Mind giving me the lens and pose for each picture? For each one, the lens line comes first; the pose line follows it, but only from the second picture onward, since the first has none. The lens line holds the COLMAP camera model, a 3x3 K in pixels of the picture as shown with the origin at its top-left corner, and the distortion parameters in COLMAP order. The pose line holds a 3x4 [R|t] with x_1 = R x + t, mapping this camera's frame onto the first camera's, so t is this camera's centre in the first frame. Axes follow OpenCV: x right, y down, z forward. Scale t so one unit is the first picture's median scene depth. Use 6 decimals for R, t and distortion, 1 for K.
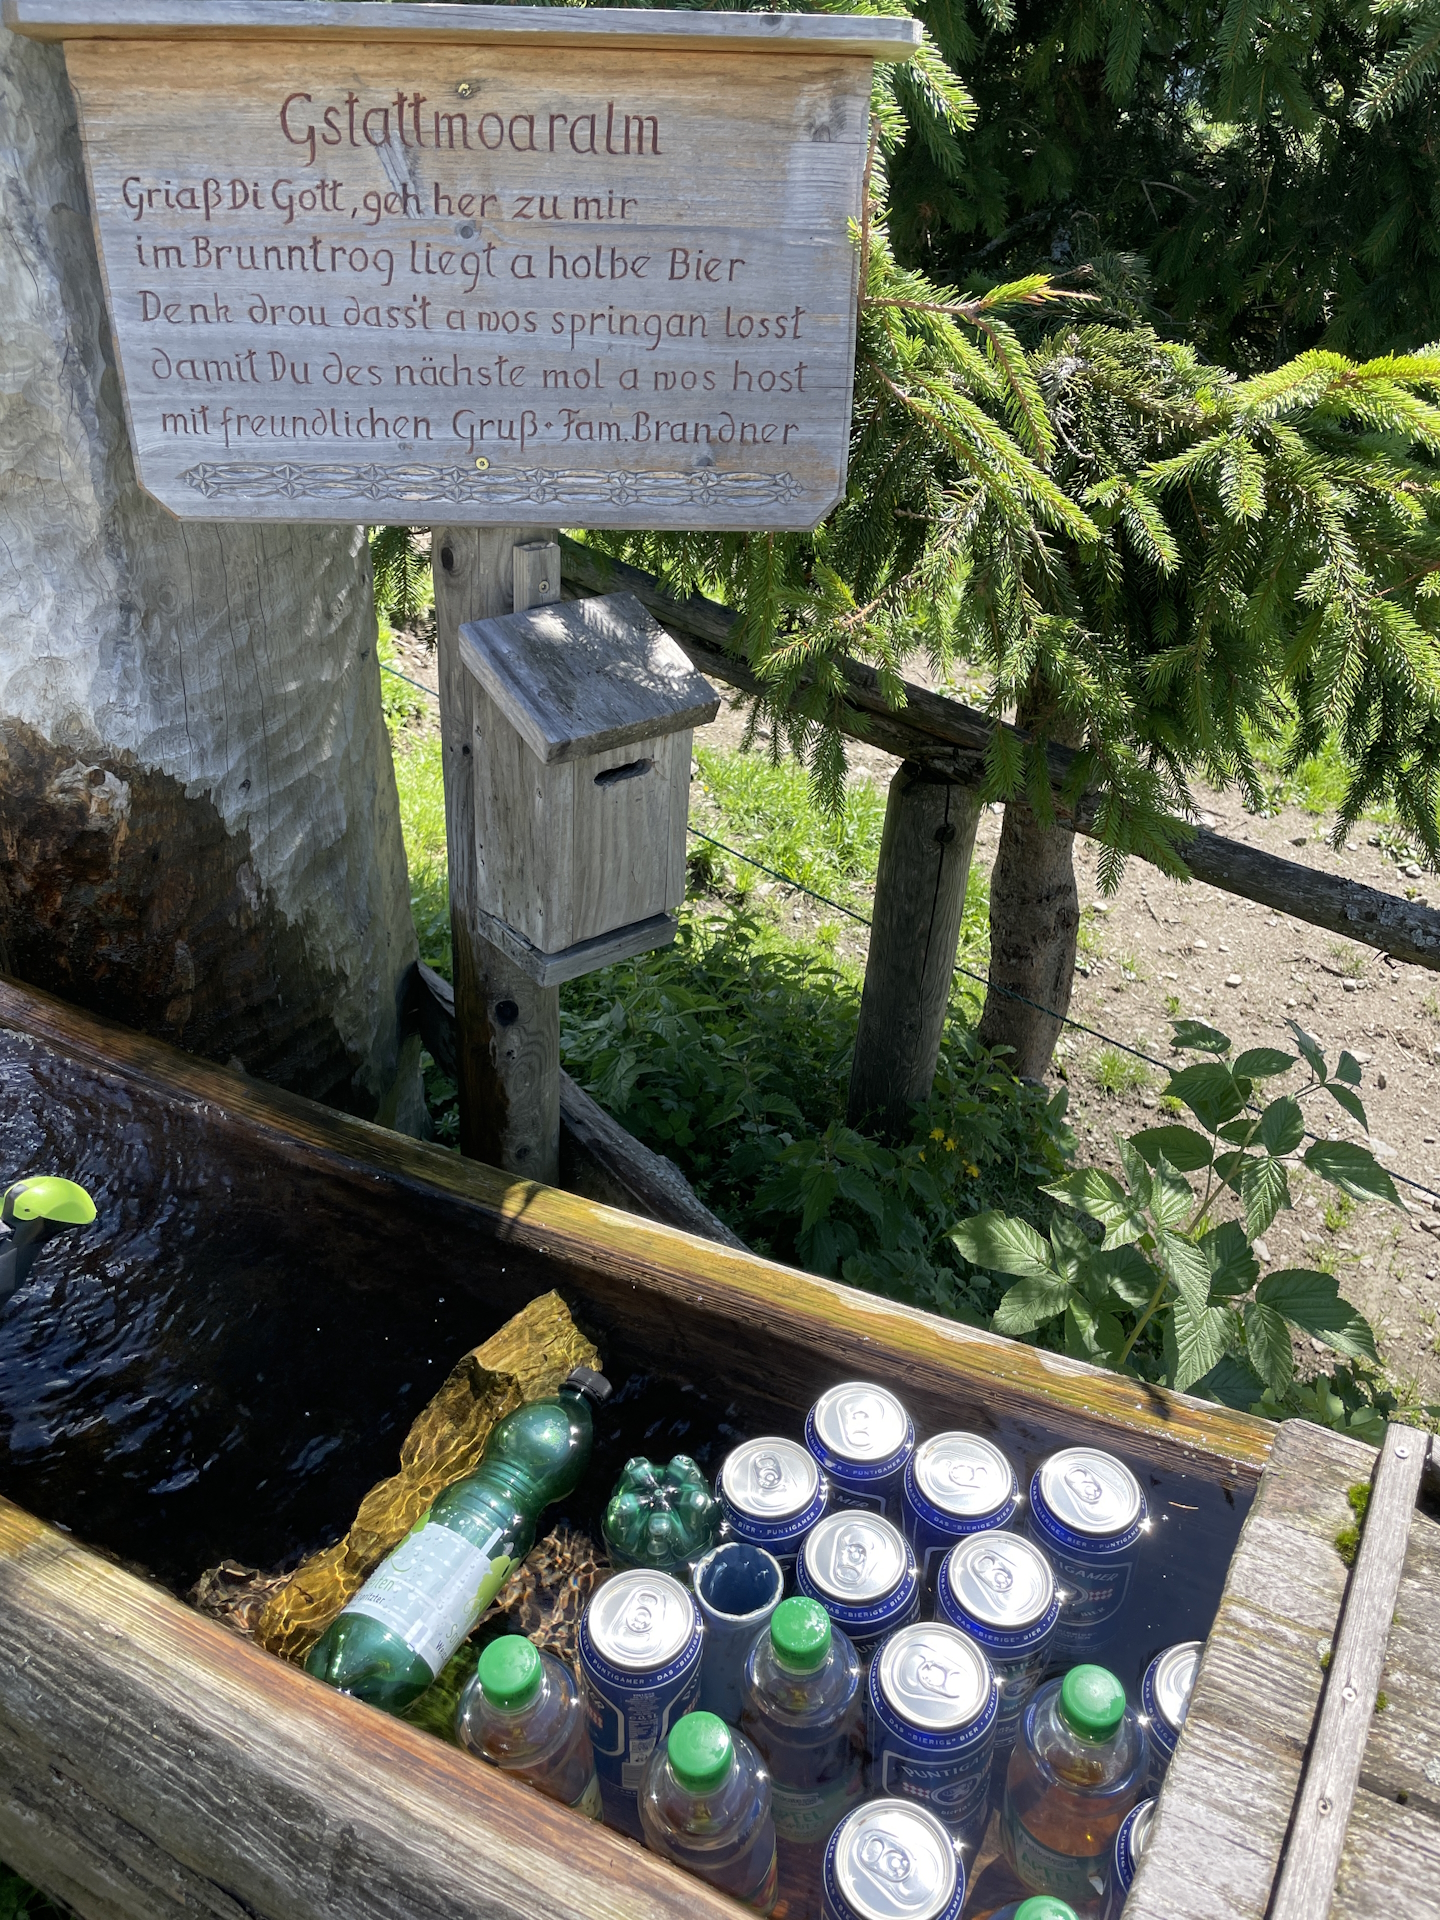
lens RADIAL K [[1432.5, 0, 720.2], [0, 1432.5, 925.0], [0, 0, 1]] dist [0.083150, -0.118378]
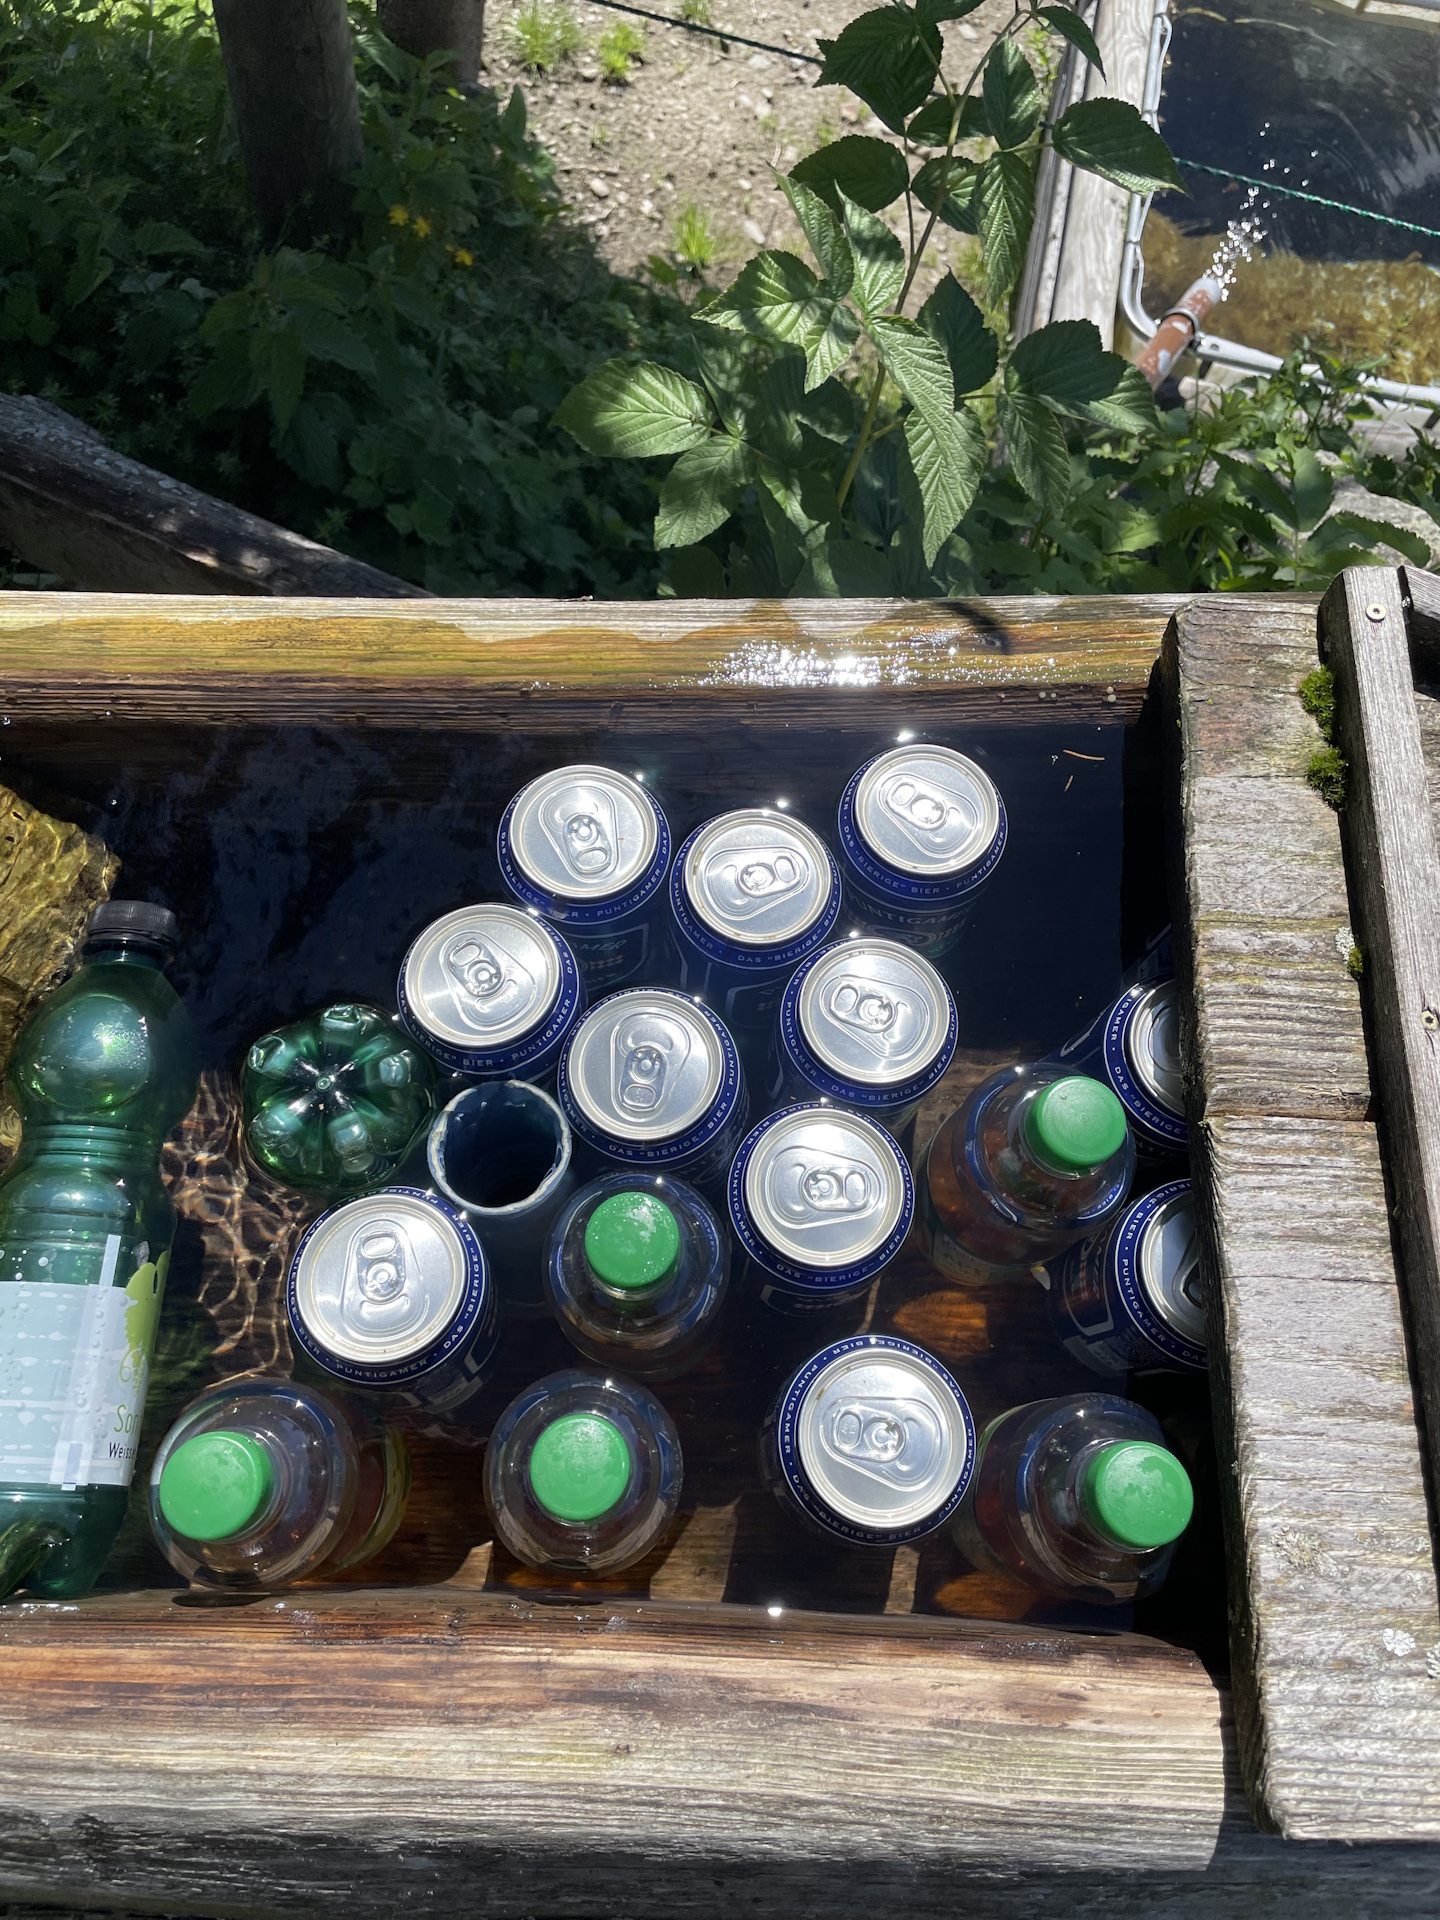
lens RADIAL K [[1432.5, 0, 720.2], [0, 1432.5, 925.0], [0, 0, 1]] dist [0.083150, -0.118378]
pose [[0.892701, -0.394138, 0.218496, -0.000564], [0.187012, 0.765128, 0.616121, 0.005103], [-0.410014, -0.509151, 0.756739, 0.440762]]
